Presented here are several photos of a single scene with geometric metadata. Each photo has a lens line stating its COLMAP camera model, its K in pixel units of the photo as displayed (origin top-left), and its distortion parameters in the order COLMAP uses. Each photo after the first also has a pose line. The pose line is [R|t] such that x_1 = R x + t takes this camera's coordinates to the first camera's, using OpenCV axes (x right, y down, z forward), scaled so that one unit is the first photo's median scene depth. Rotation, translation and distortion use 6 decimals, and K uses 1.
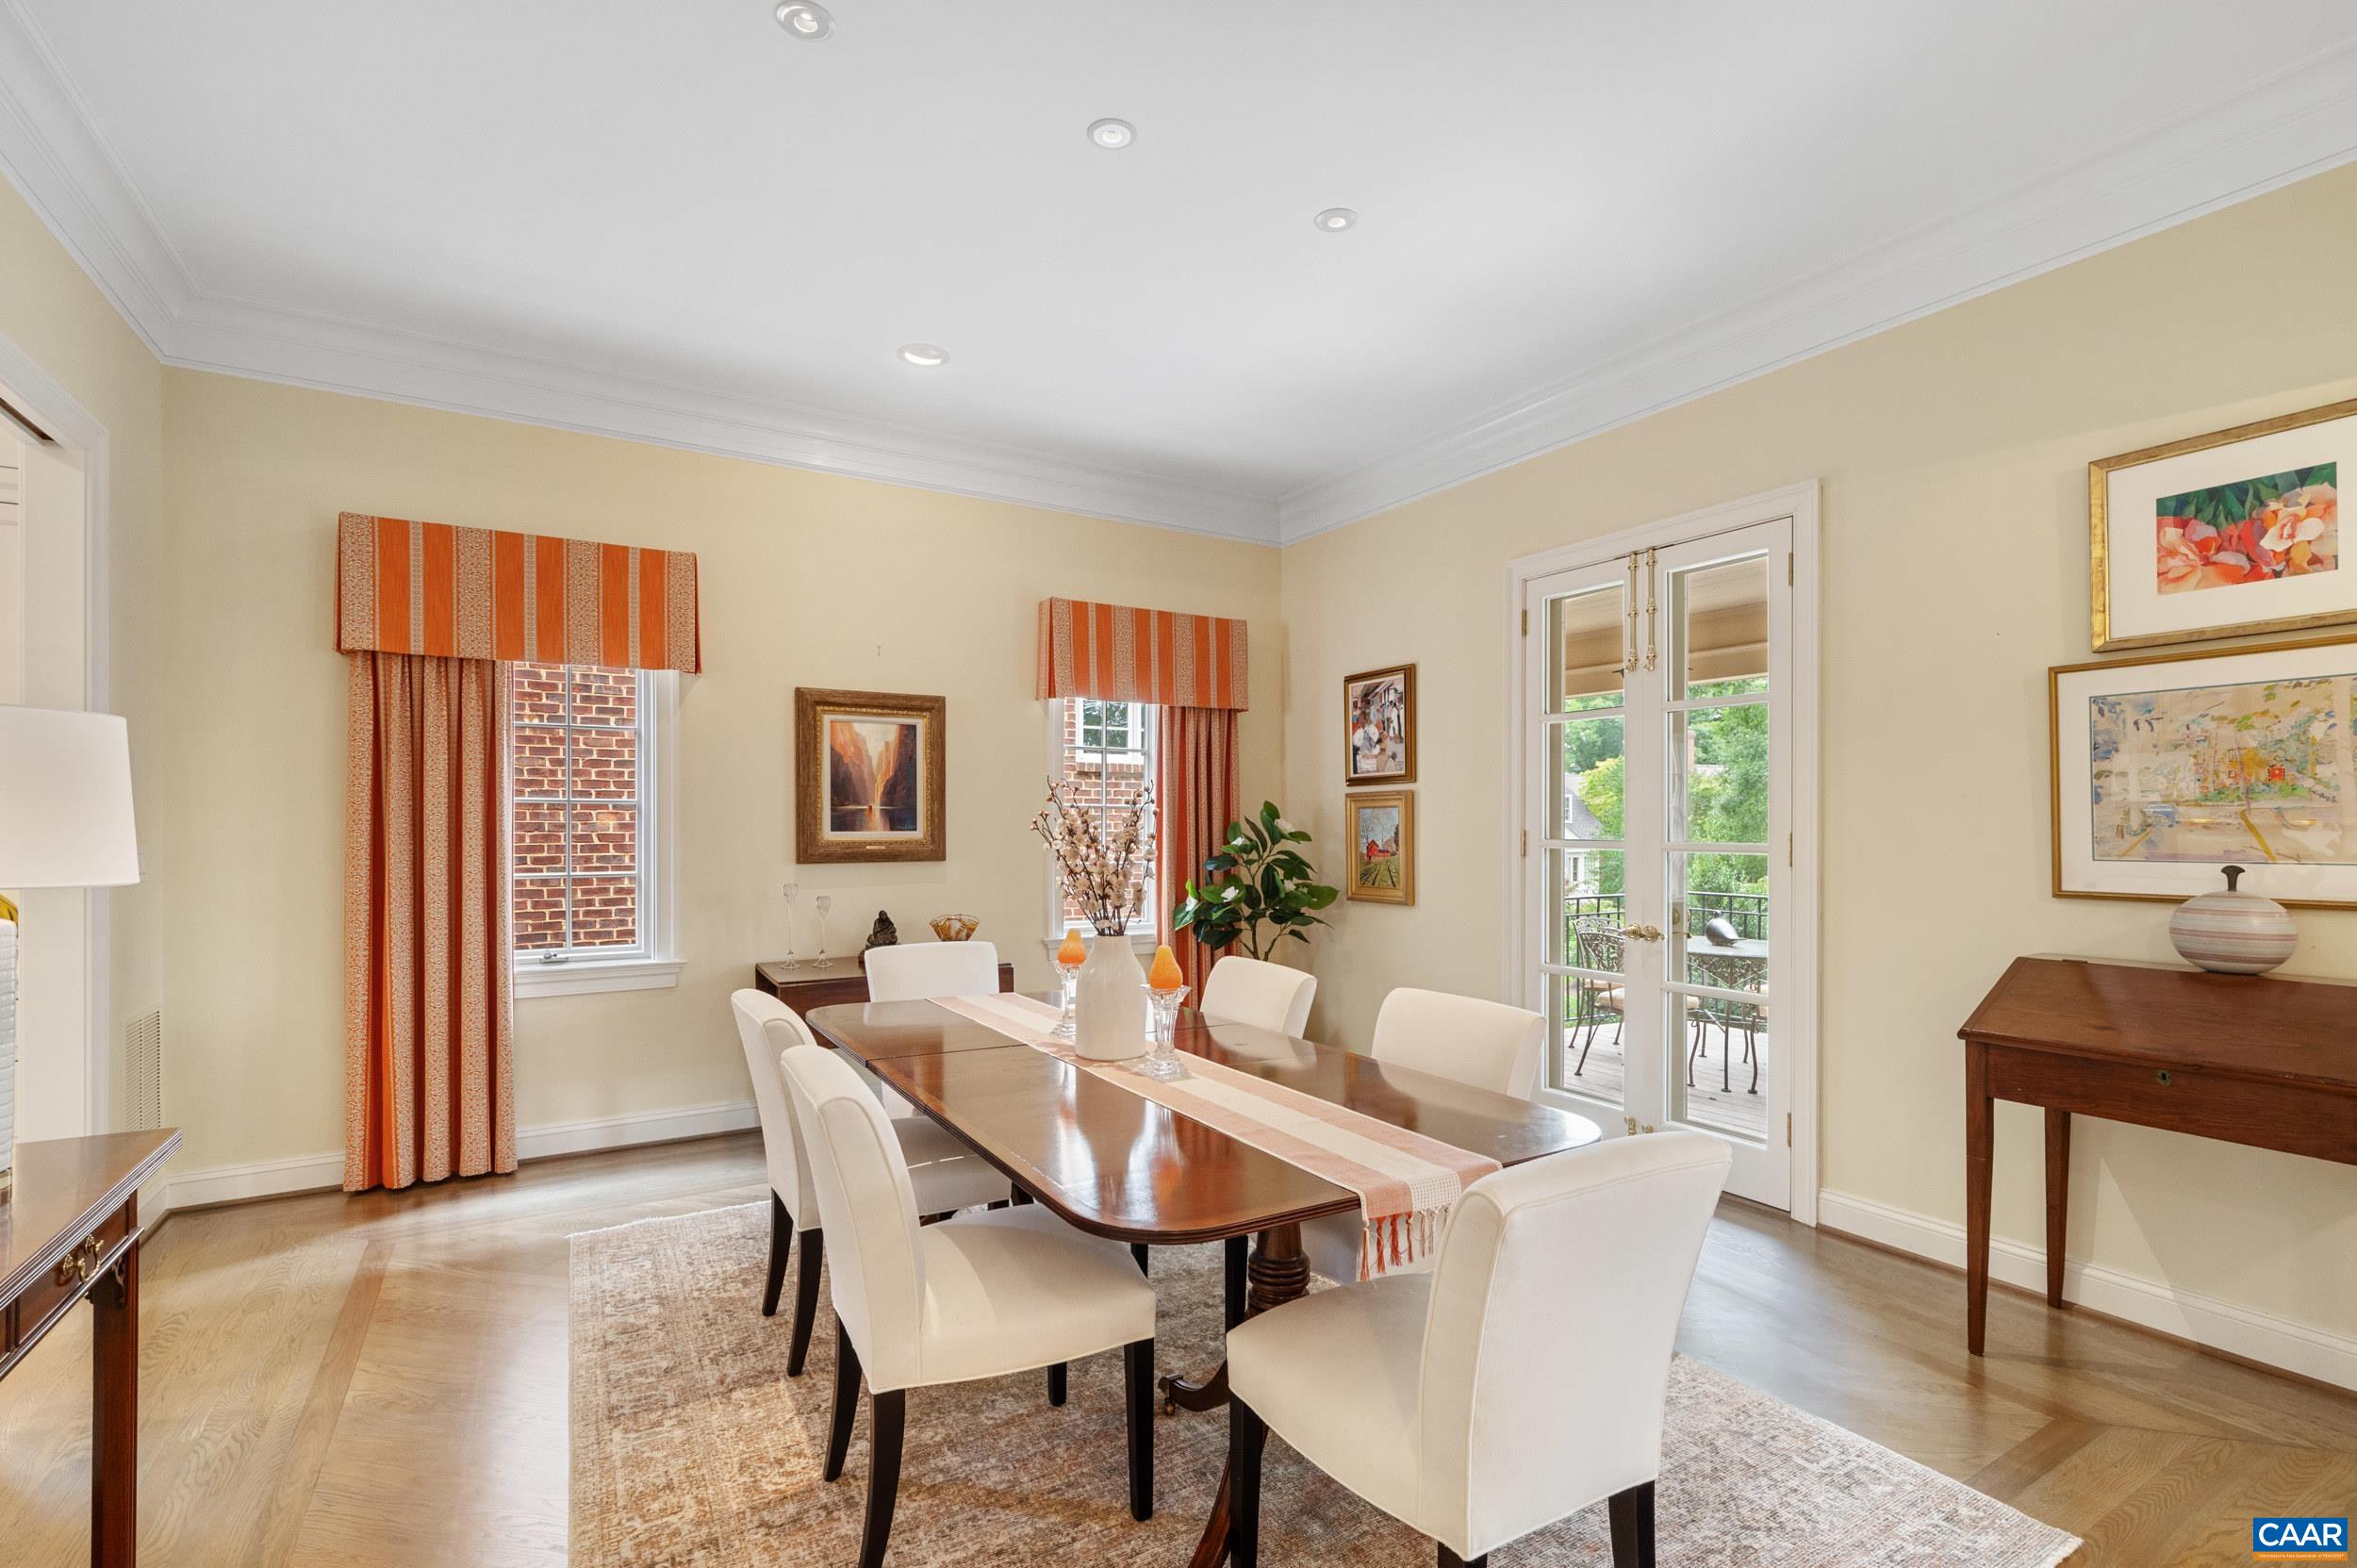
lens RADIAL K [[1044.8, 0, 1163.3], [0, 1044.8, 808.7], [0, 0, 1]] dist [-0.003580, 0.000020]
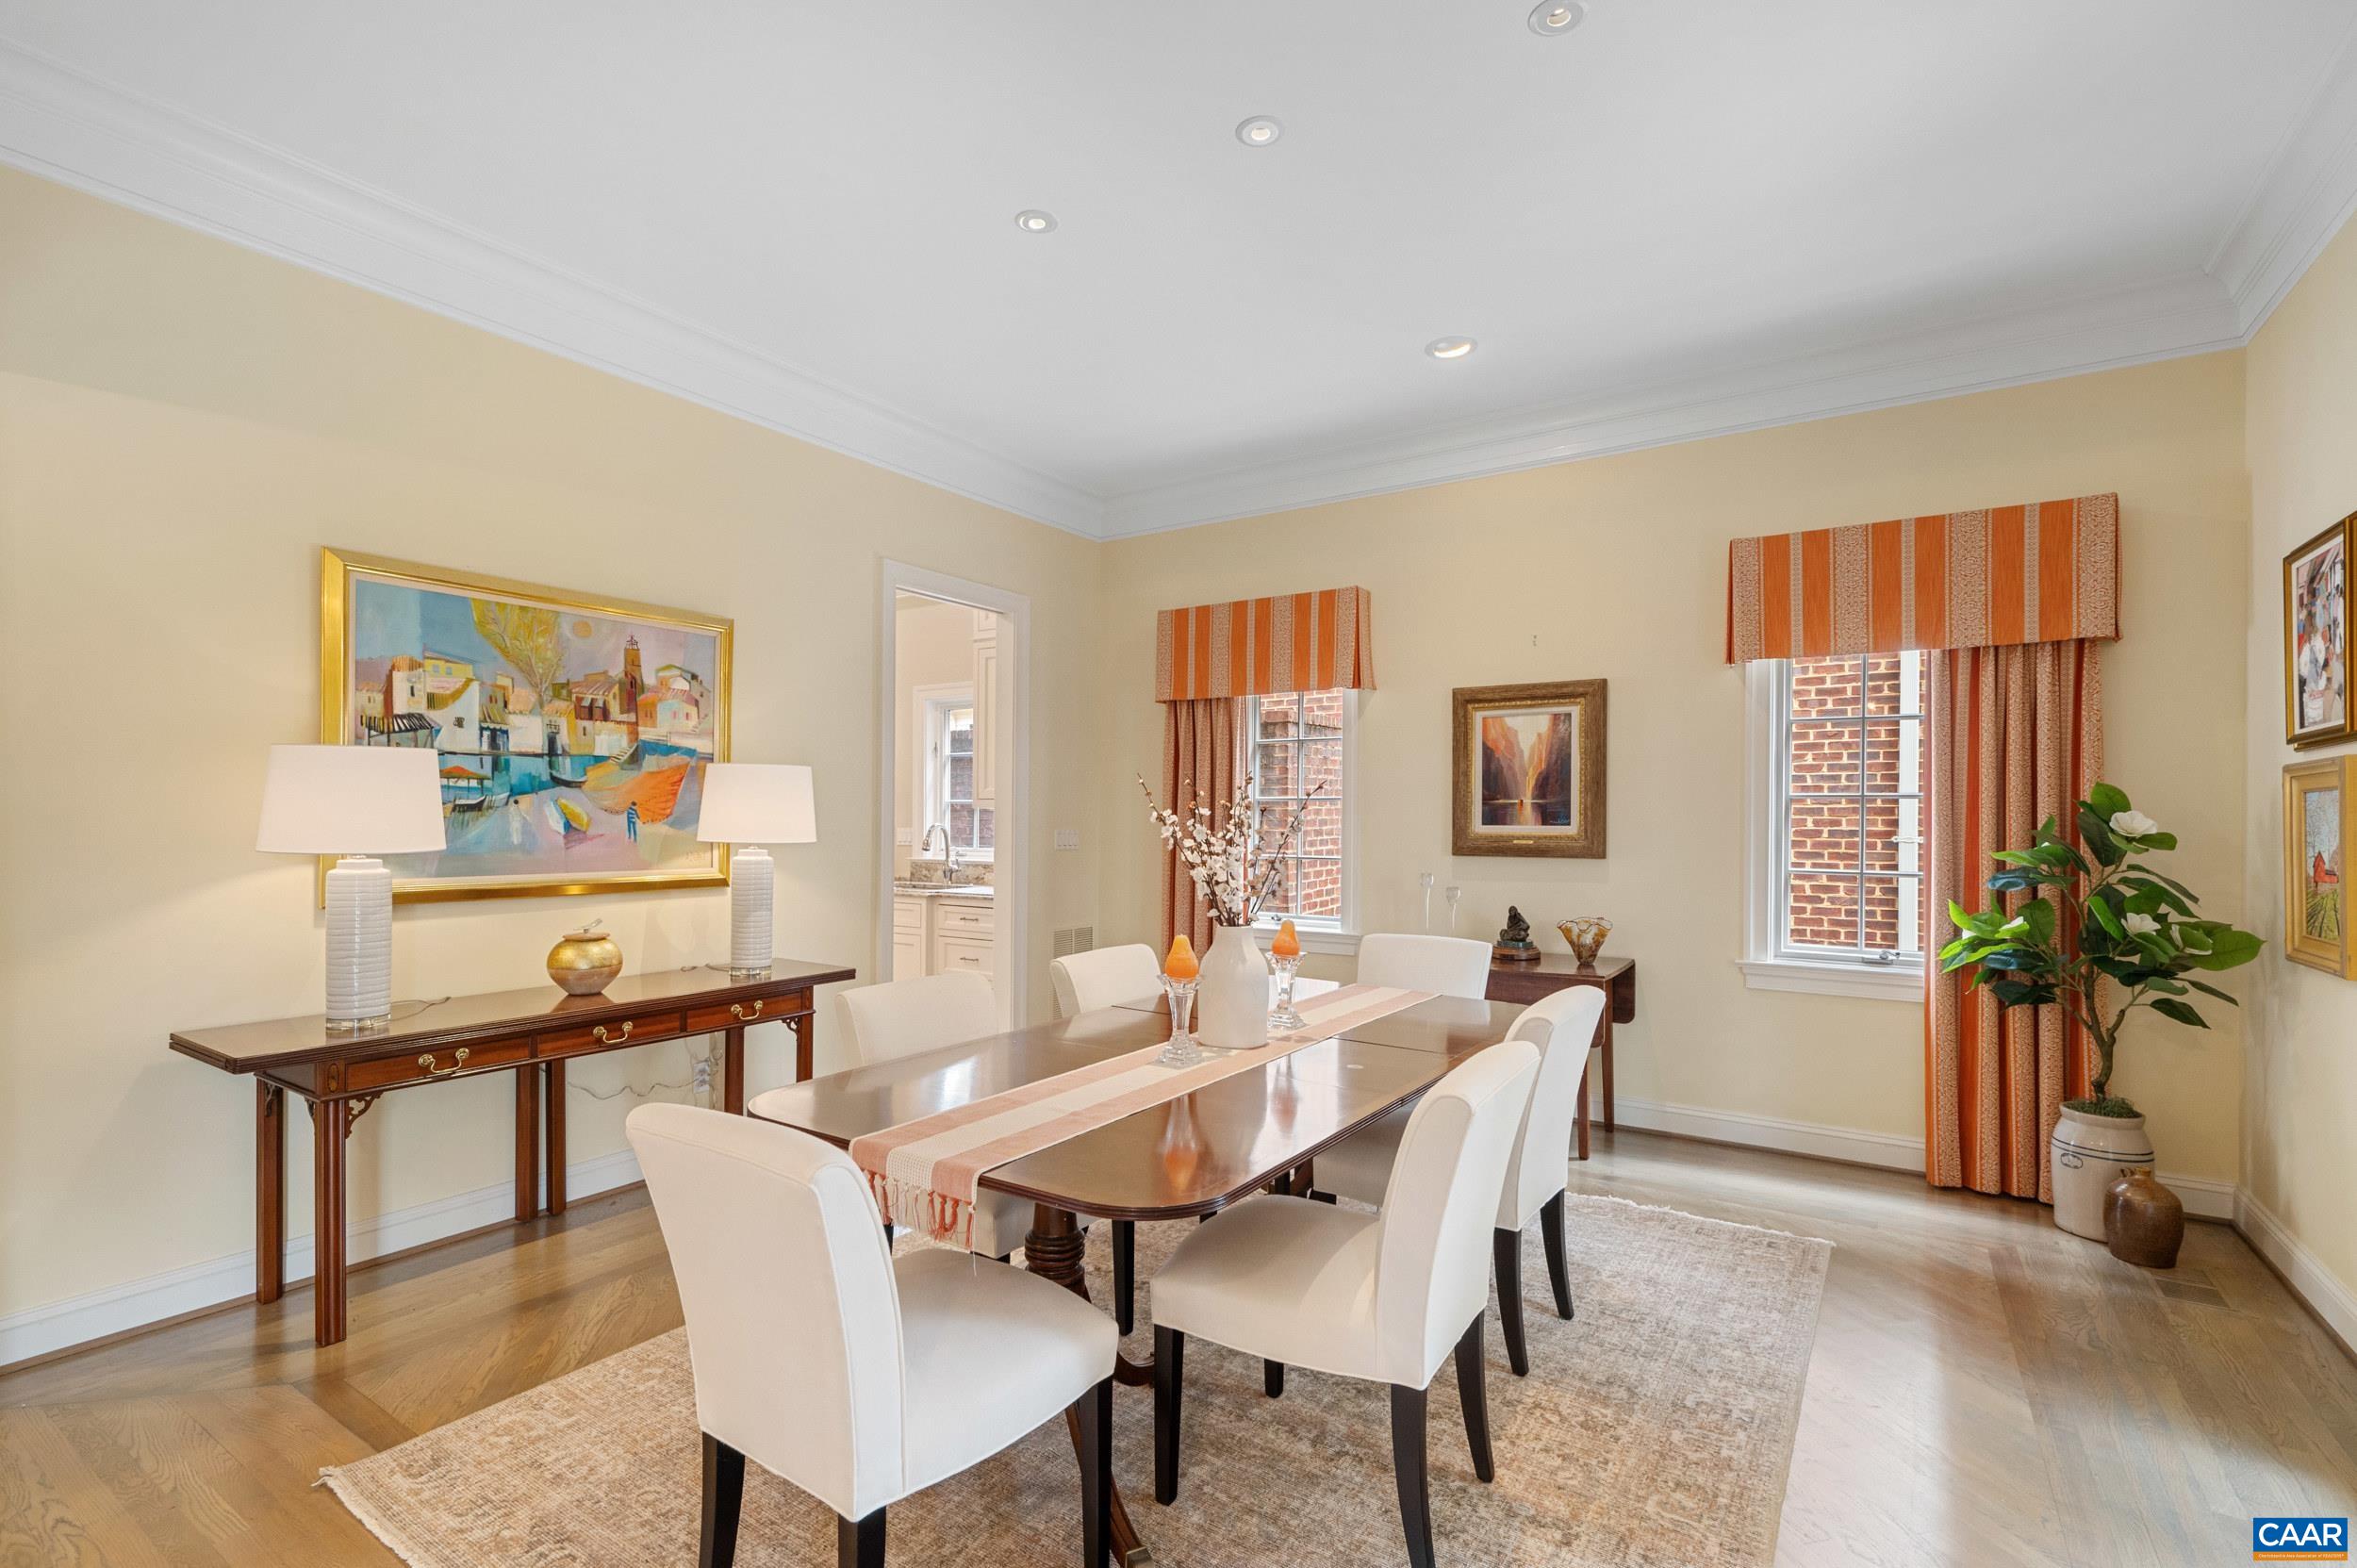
lens RADIAL K [[1044.8, 0, 1182.2], [0, 1044.8, 800.0], [0, 0, 1]] dist [-0.003580, 0.000020]
pose [[0.451230, -0.012822, -0.892315, 0.434331], [0.009009, 0.999911, -0.009812, 0.004036], [0.892362, -0.003612, 0.451306, 0.257062]]
